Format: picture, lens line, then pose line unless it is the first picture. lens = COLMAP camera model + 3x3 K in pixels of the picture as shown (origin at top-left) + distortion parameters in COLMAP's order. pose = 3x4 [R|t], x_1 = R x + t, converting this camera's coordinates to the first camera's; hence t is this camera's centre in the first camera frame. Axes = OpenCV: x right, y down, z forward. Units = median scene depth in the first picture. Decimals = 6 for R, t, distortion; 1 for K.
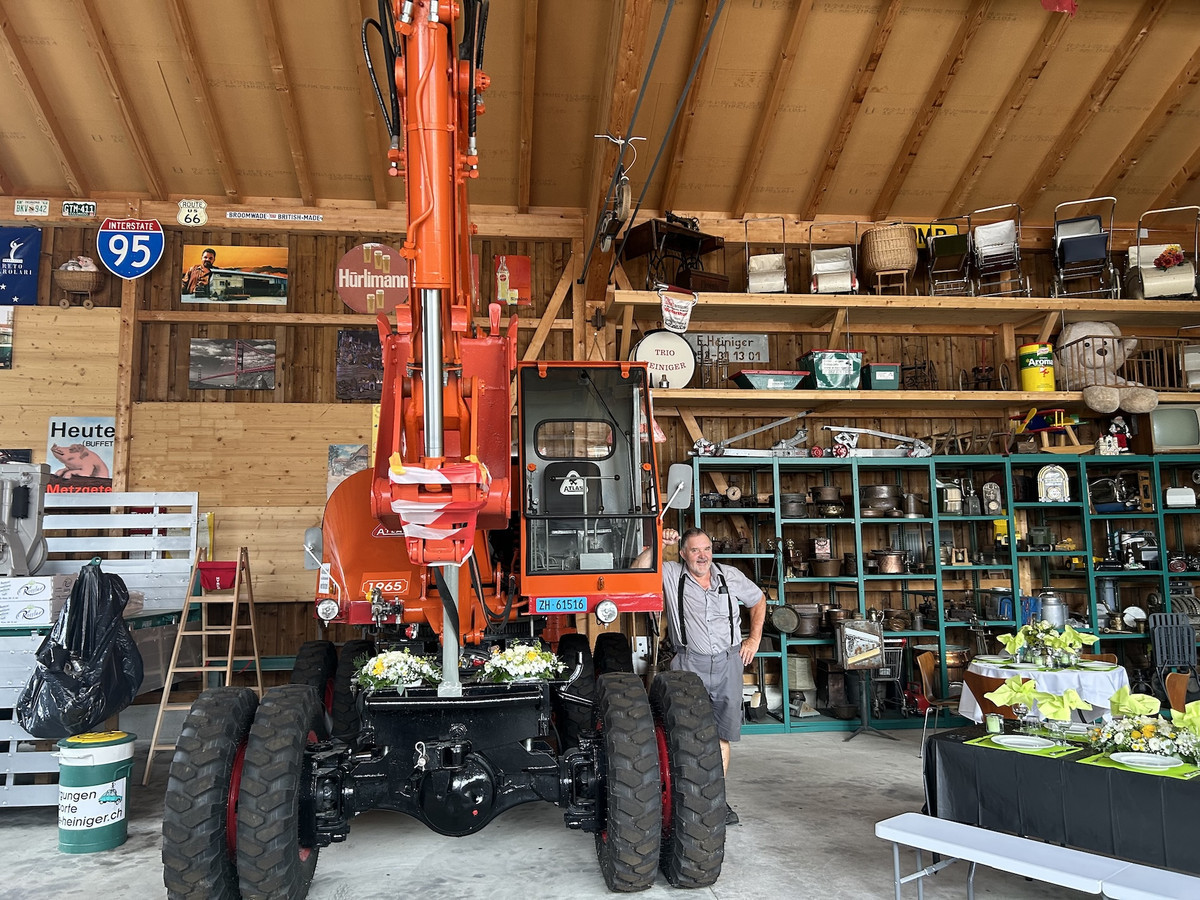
lens RADIAL K [[898.5, 0, 589.0], [0, 898.5, 443.8], [0, 0, 1]] dist [0.049150, -0.055844]
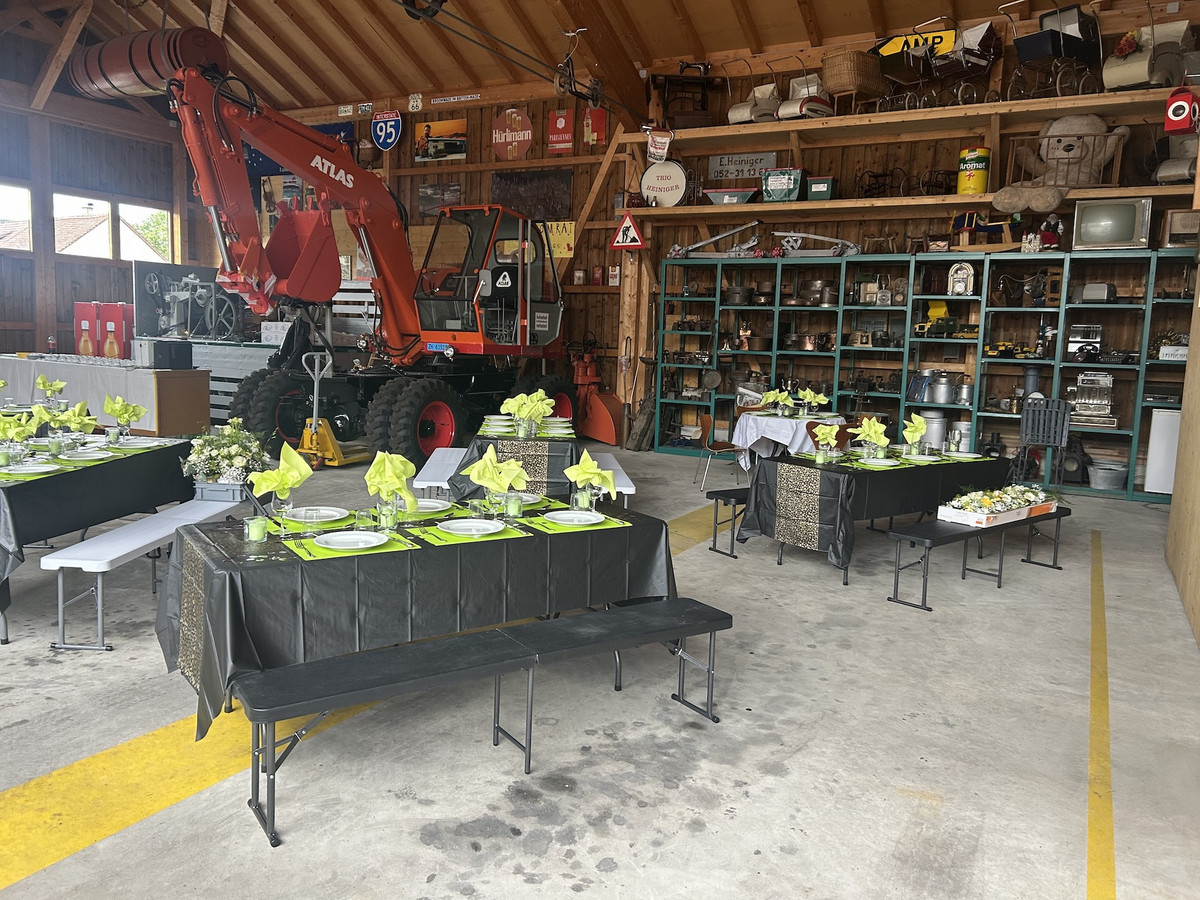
lens RADIAL K [[898.5, 0, 592.2], [0, 898.5, 439.7], [0, 0, 1]] dist [0.049150, -0.055844]
pose [[0.813850, 0.108873, -0.570785, 0.796777], [0.026036, 0.974472, 0.222996, -0.024387], [0.580492, -0.196346, 0.790239, -0.195070]]
